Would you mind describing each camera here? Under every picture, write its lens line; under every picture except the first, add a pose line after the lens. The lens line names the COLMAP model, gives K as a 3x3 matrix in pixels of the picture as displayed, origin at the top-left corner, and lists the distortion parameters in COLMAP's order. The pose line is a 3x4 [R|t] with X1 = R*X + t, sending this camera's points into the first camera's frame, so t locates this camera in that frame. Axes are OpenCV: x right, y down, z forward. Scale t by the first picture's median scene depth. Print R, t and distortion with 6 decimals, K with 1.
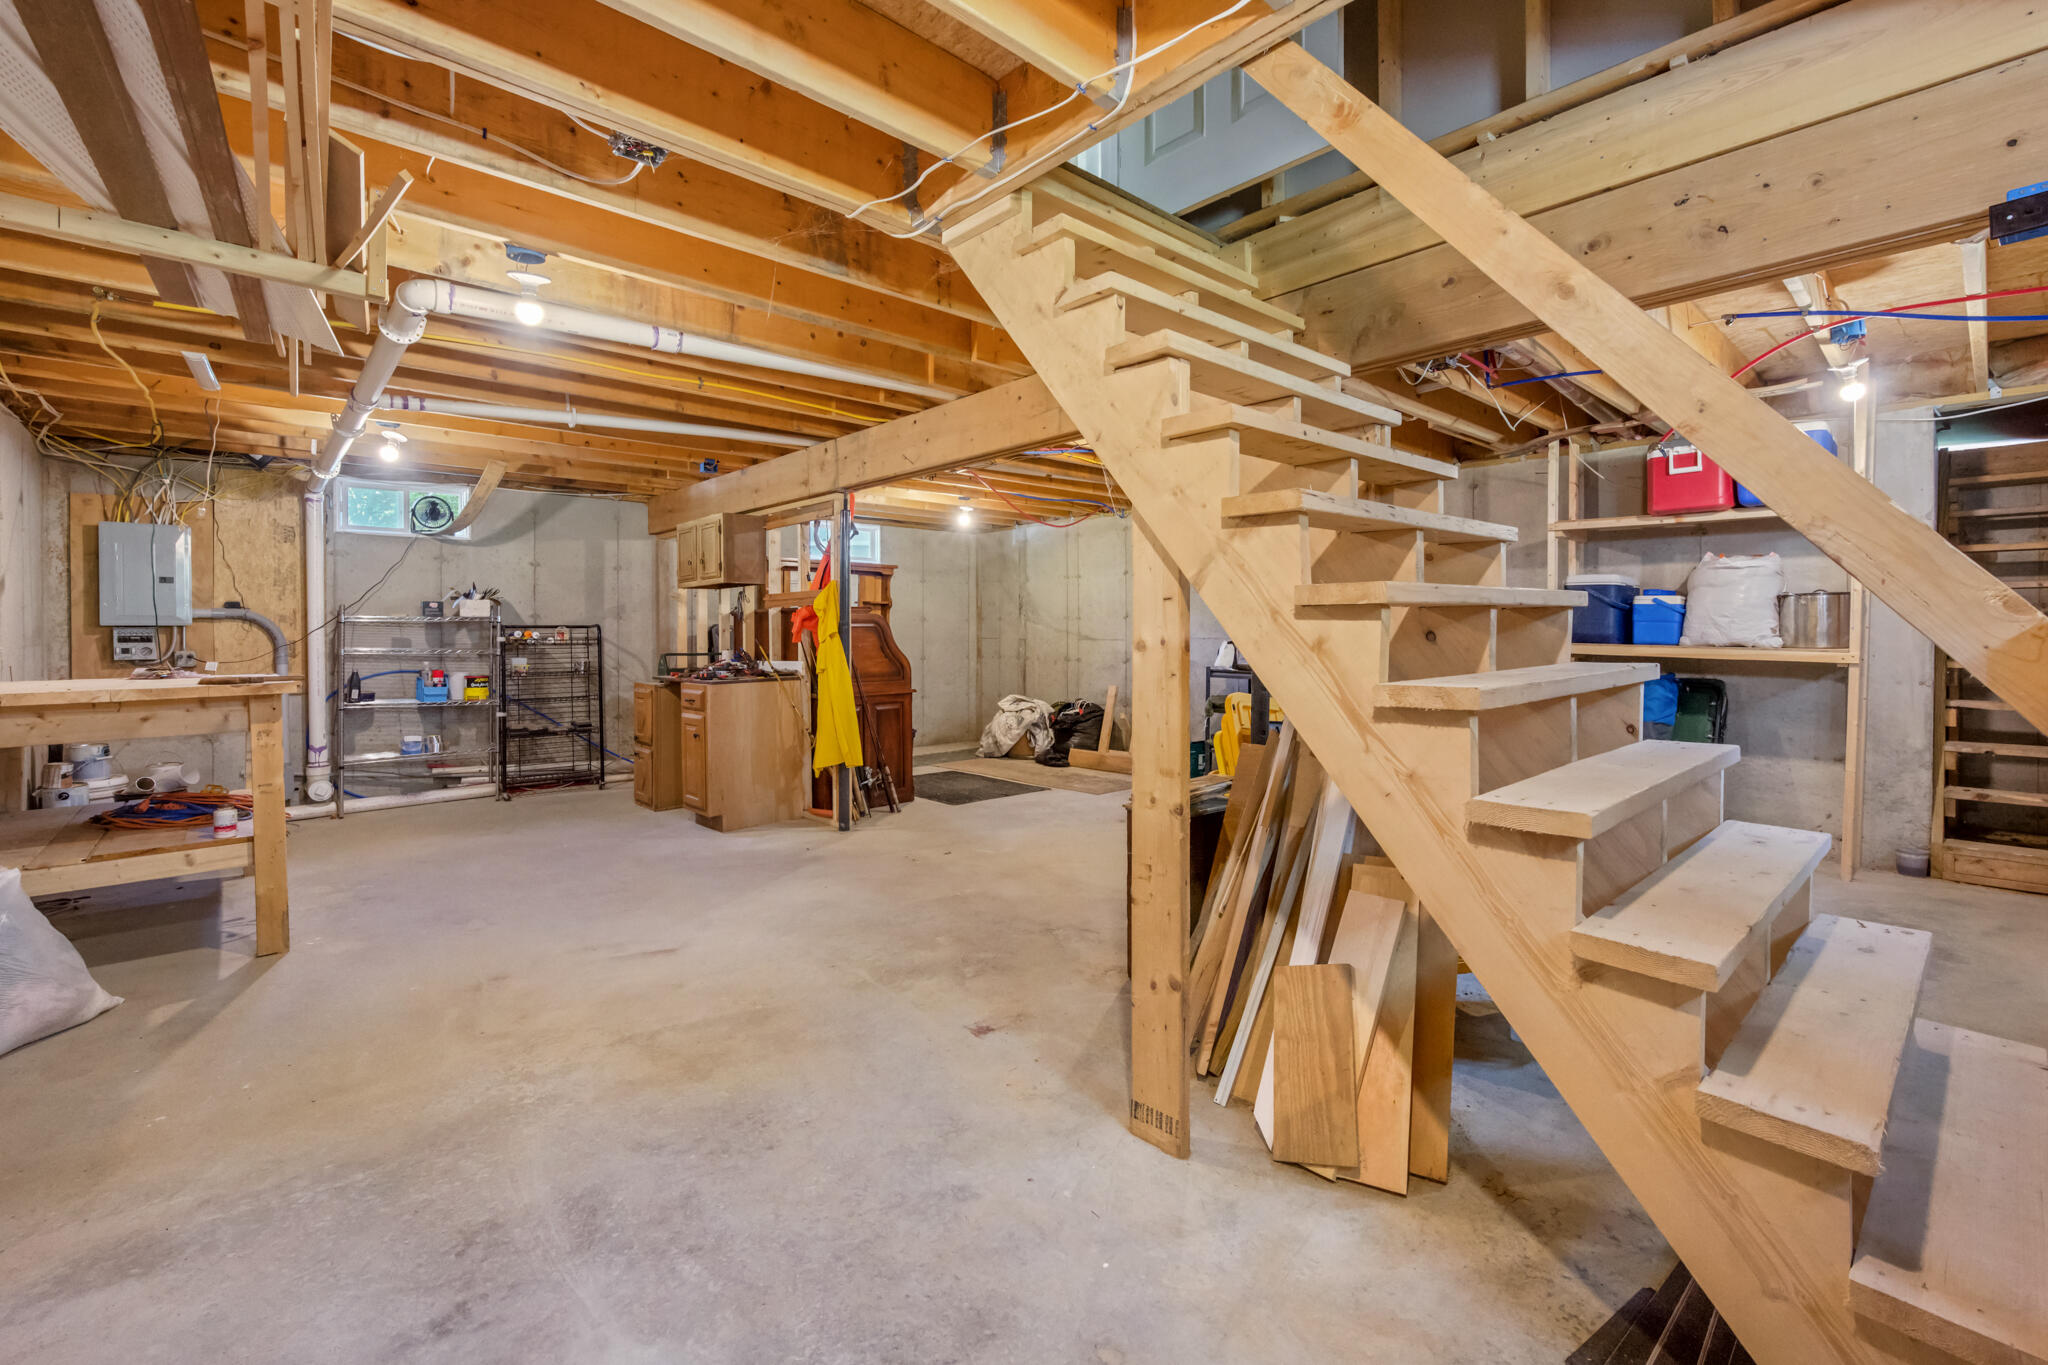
lens RADIAL K [[881.5, 0, 1025.6], [0, 881.5, 636.7], [0, 0, 1]] dist [-0.001010, 0.000713]
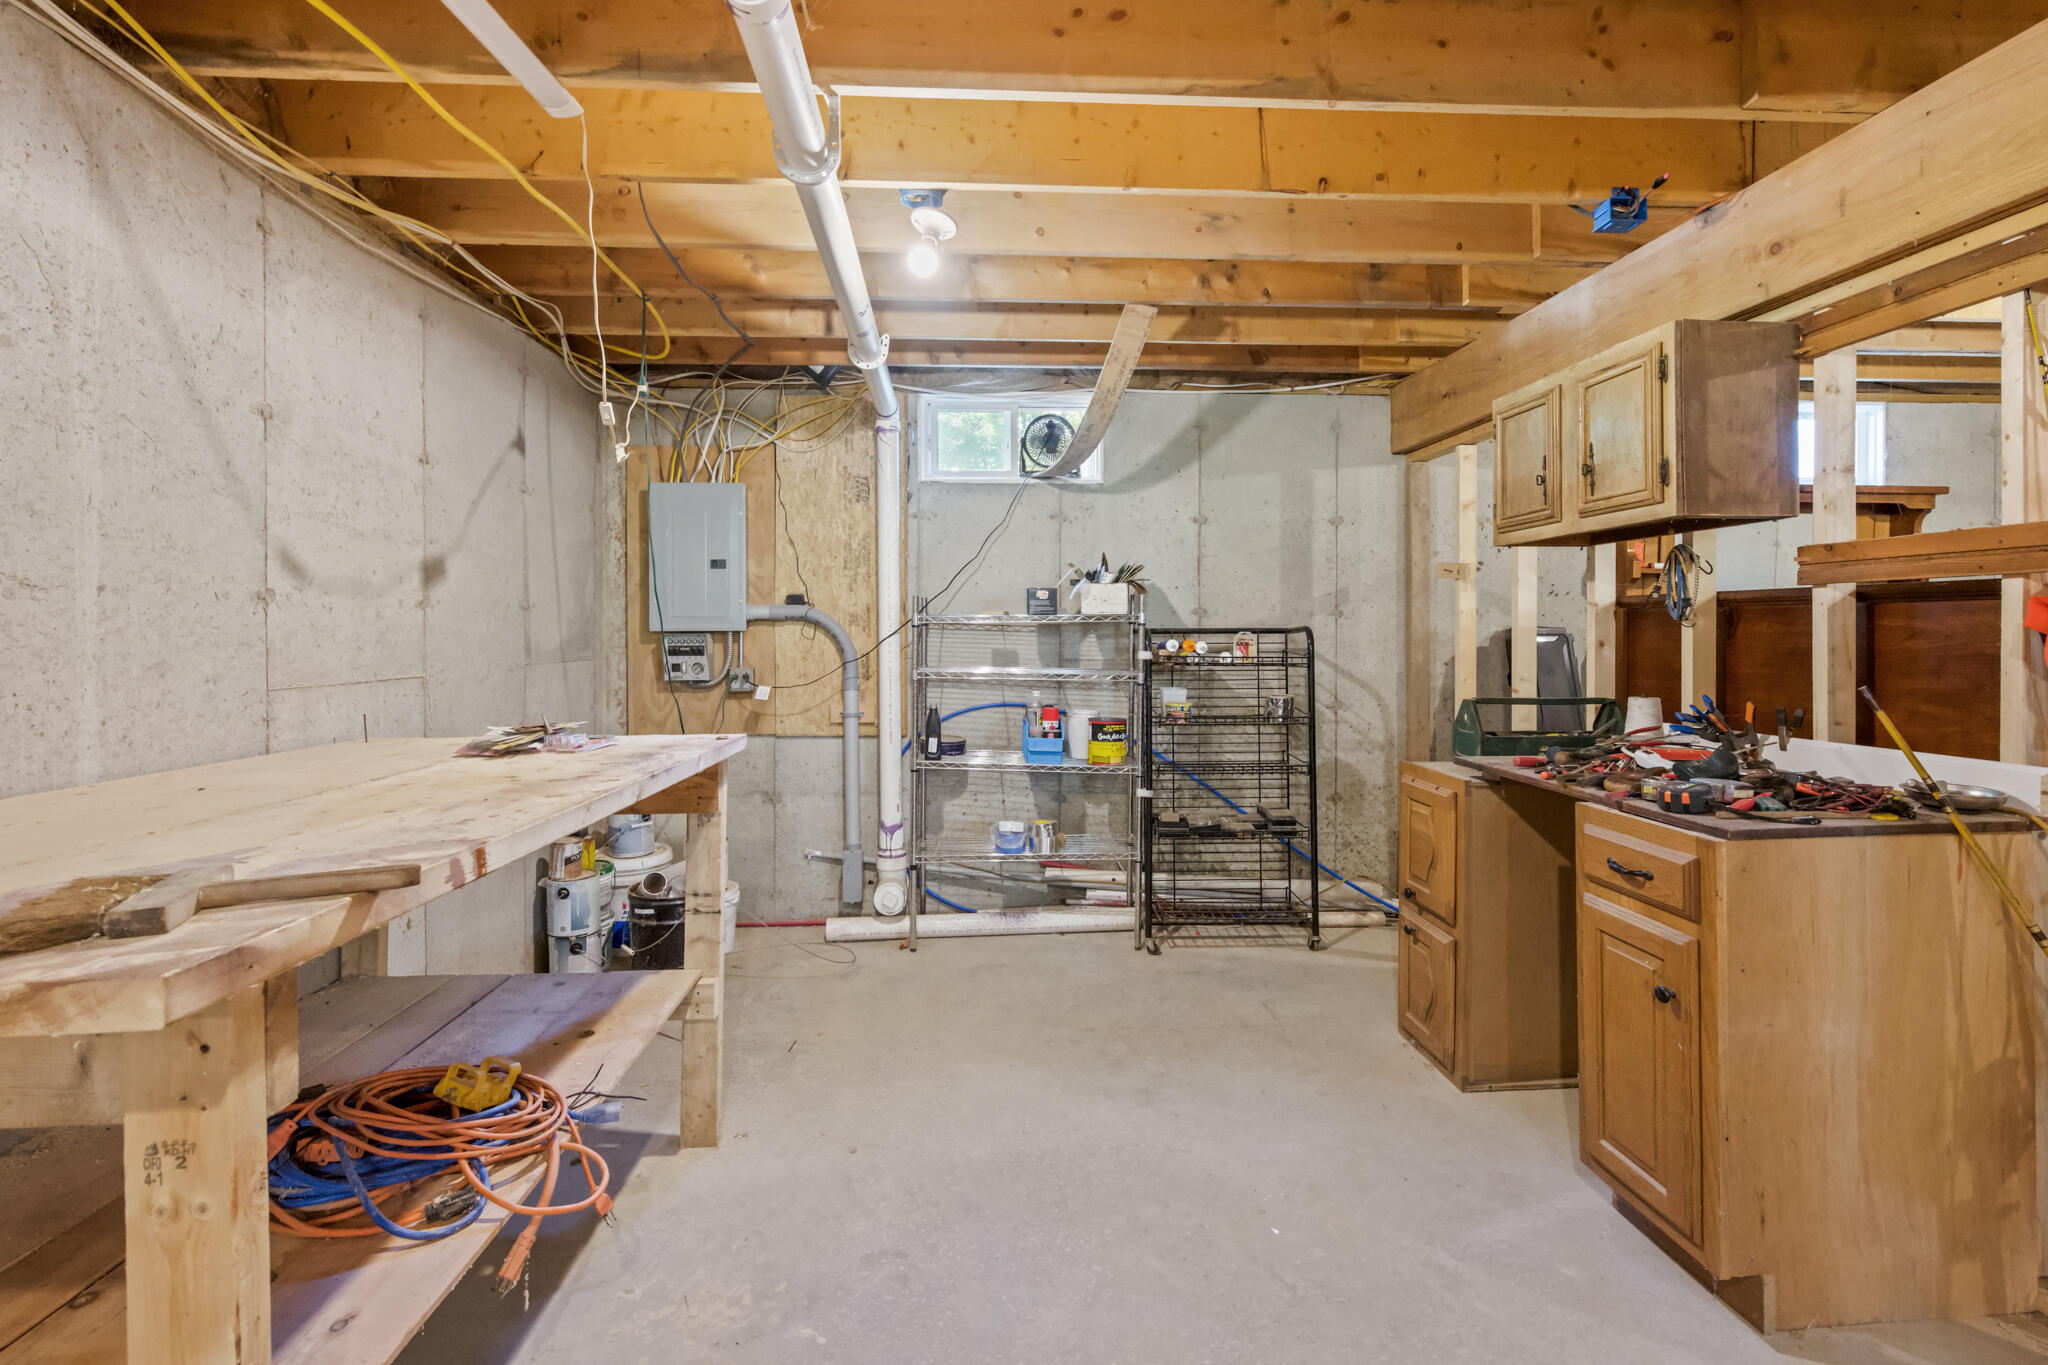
lens RADIAL K [[946.2, 0, 1018.7], [0, 946.2, 629.8], [0, 0, 1]] dist [-0.001458, -0.000306]
pose [[0.772384, 0.005395, -0.635133, -0.294986], [-0.004485, 0.999985, 0.003041, -0.014923], [0.635140, 0.000500, 0.772397, 0.517916]]
